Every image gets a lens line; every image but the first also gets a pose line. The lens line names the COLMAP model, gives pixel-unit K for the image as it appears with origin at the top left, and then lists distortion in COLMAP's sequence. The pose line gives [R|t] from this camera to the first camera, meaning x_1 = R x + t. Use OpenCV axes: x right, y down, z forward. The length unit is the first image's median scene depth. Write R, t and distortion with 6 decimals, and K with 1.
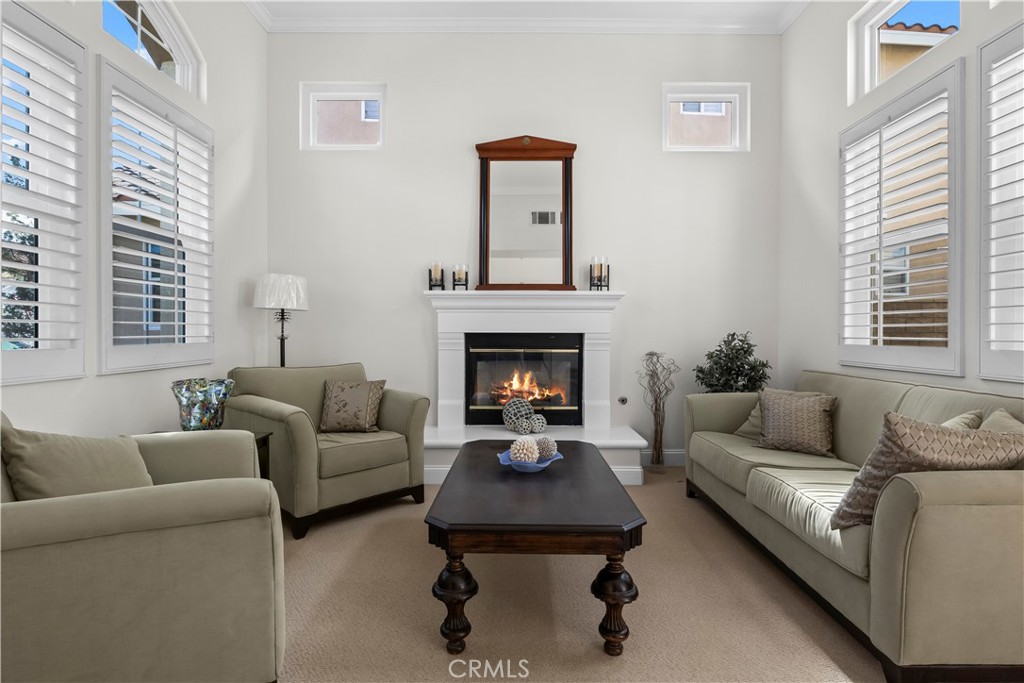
lens RADIAL K [[515.4, 0, 506.1], [0, 515.4, 332.8], [0, 0, 1]] dist [-0.005265, -0.001992]
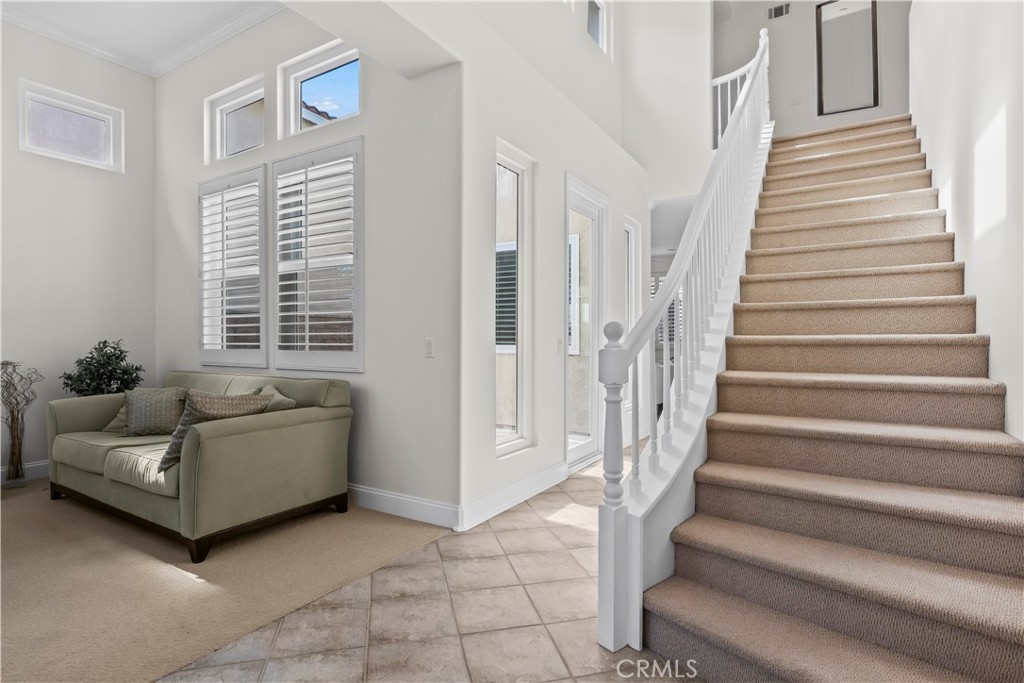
lens RADIAL K [[515.4, 0, 511.0], [0, 515.4, 344.8], [0, 0, 1]] dist [-0.005265, -0.001992]
pose [[0.510249, -0.011478, 0.859950, -0.058630], [0.004218, 0.999932, 0.010844, 0.001106], [-0.860017, -0.001906, 0.510262, -0.324031]]
